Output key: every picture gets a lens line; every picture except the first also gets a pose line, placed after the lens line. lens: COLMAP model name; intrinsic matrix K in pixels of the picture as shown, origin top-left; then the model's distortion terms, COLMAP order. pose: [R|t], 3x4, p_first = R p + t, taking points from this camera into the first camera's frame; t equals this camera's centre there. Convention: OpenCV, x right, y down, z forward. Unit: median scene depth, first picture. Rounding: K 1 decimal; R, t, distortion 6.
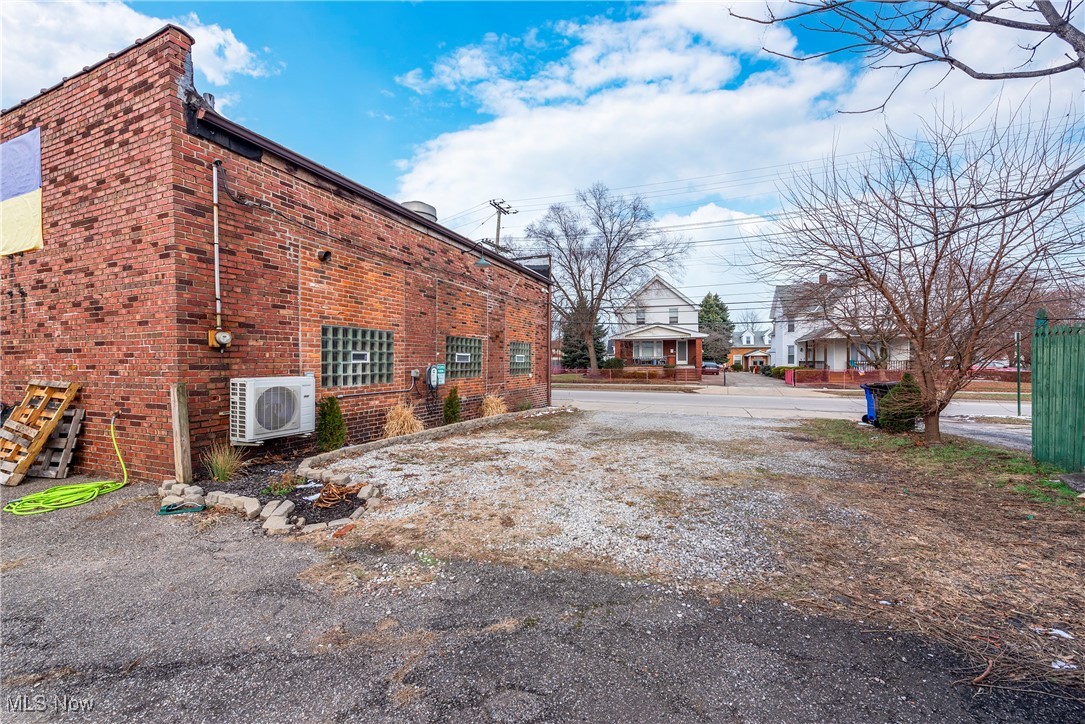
lens RADIAL K [[422.5, 0, 540.1], [0, 422.5, 366.8], [0, 0, 1]] dist [0.015965, -0.003584]
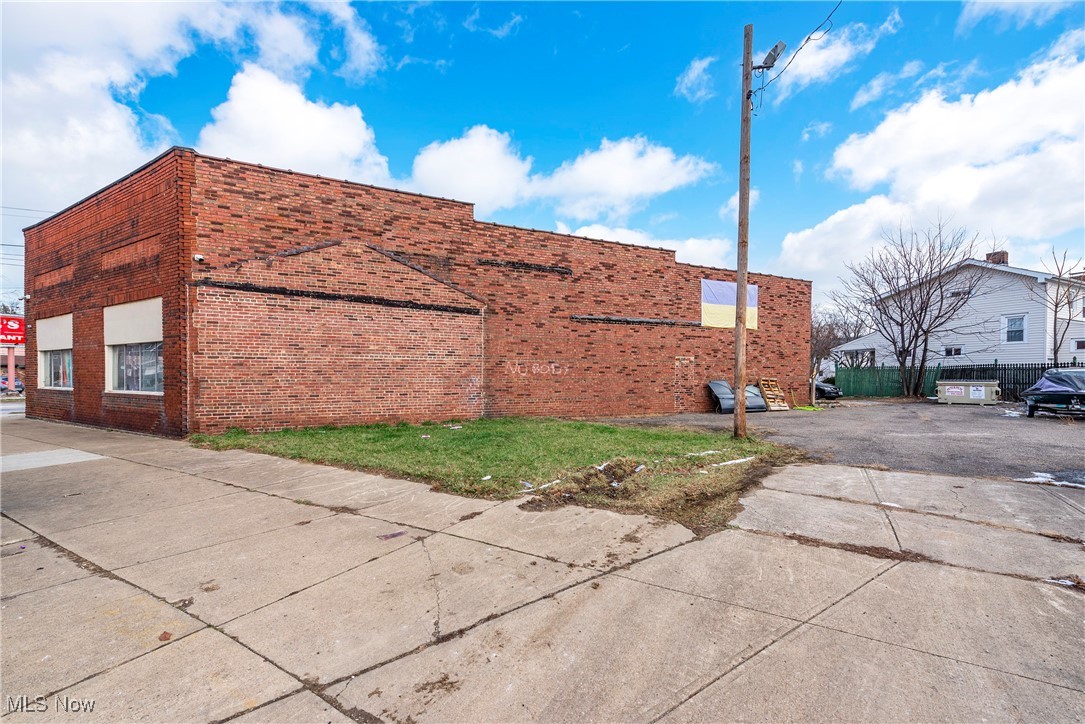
lens RADIAL K [[422.5, 0, 554.4], [0, 422.5, 379.1], [0, 0, 1]] dist [0.015965, -0.003584]
pose [[0.675038, 0.000615, 0.737782, -4.029446], [0.000166, 1.000000, -0.000985, 0.041235], [-0.737783, 0.000787, 0.675038, 0.130428]]
